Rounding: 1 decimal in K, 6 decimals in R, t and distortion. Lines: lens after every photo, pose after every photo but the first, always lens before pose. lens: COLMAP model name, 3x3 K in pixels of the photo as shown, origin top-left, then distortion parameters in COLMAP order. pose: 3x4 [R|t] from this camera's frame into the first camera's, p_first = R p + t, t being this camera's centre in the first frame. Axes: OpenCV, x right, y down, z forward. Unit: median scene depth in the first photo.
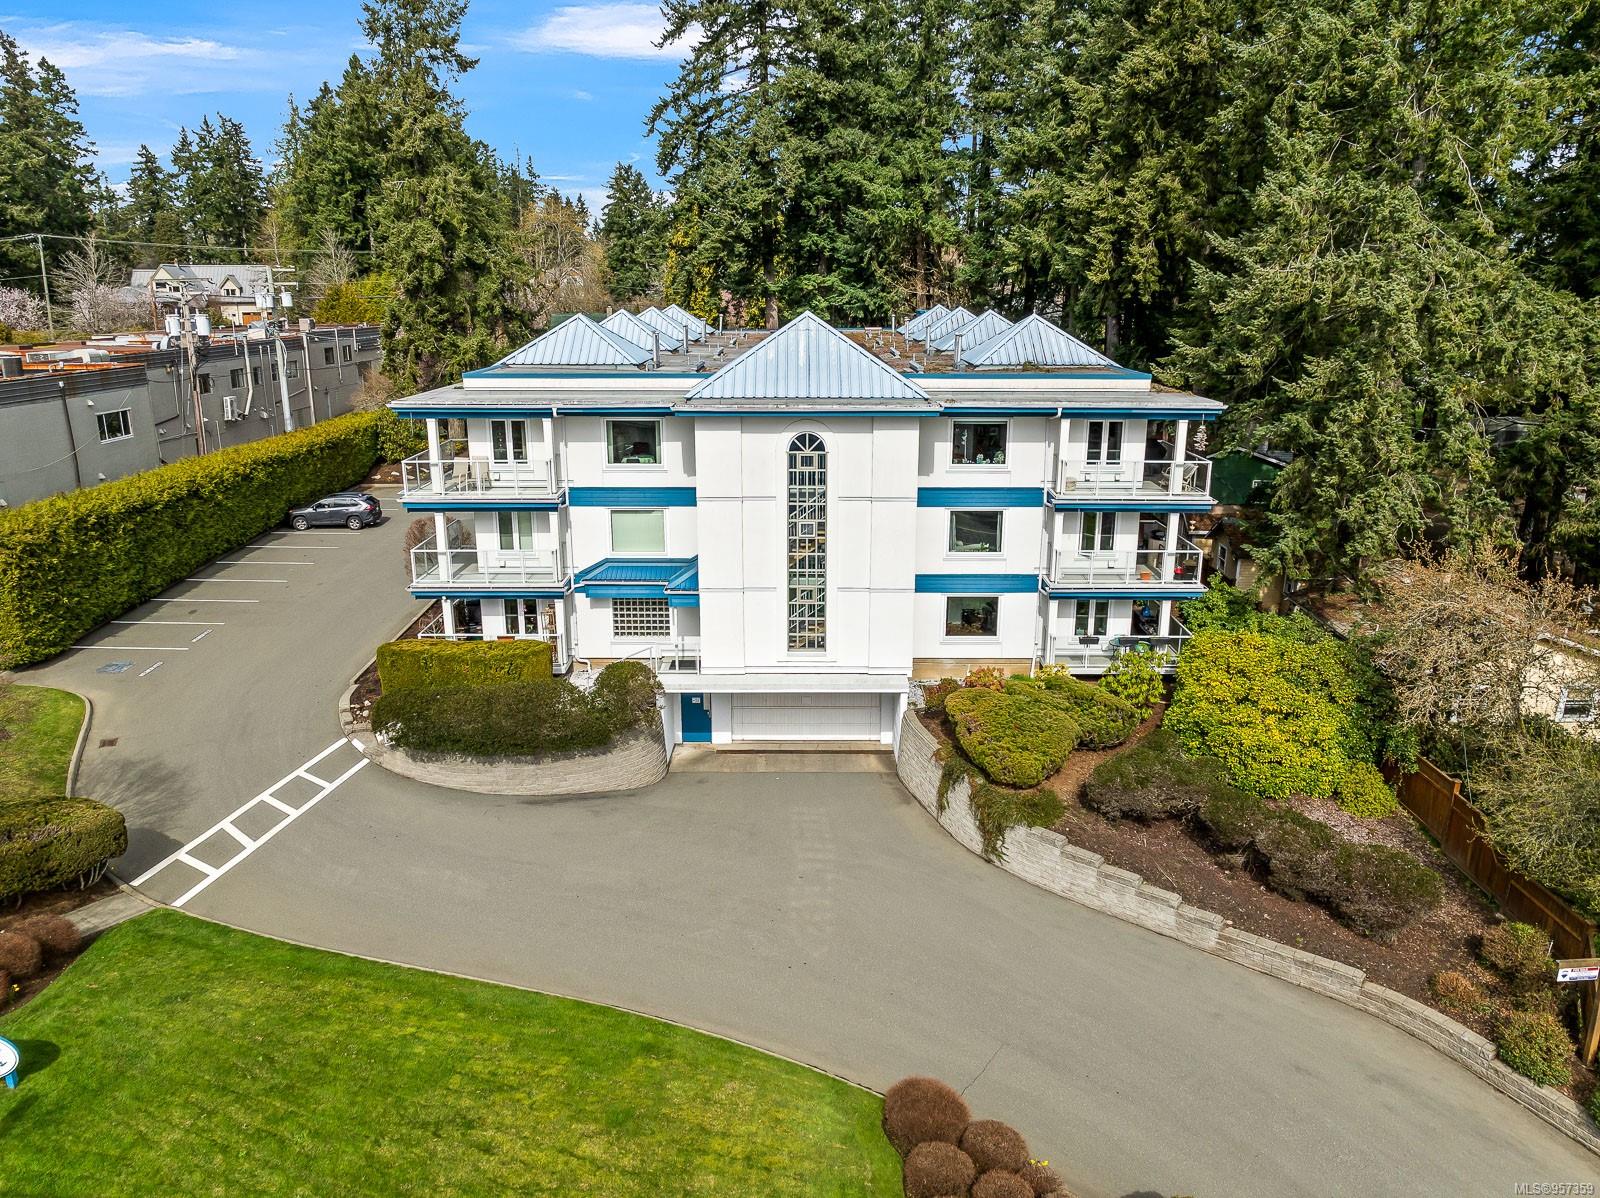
lens RADIAL K [[1115.0, 0, 800.0], [0, 1115.0, 599.0], [0, 0, 1]] dist [-0.025030, -0.023587]
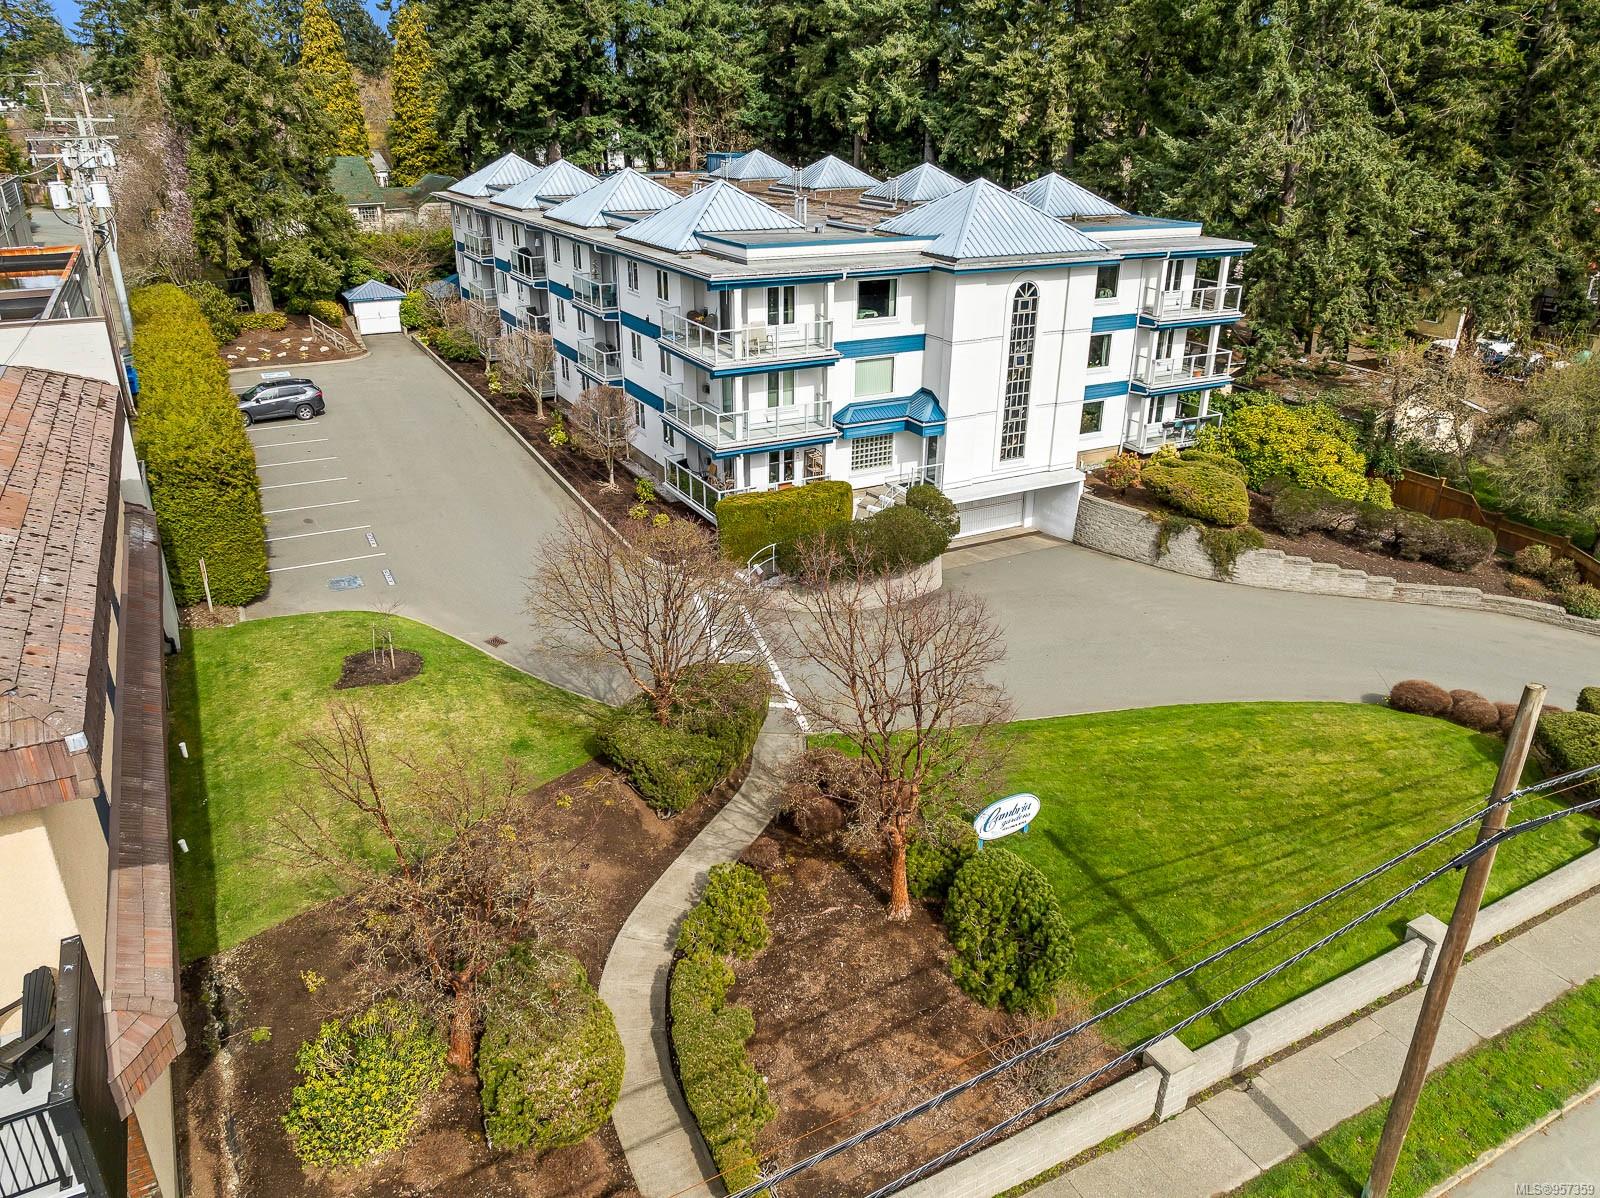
lens RADIAL K [[1115.0, 0, 800.0], [0, 1115.0, 599.0], [0, 0, 1]] dist [-0.025030, -0.023587]
pose [[0.876733, -0.187816, 0.442791, -0.793827], [0.120400, 0.976997, 0.176013, -0.049631], [-0.465663, -0.101005, 0.879179, -0.009223]]
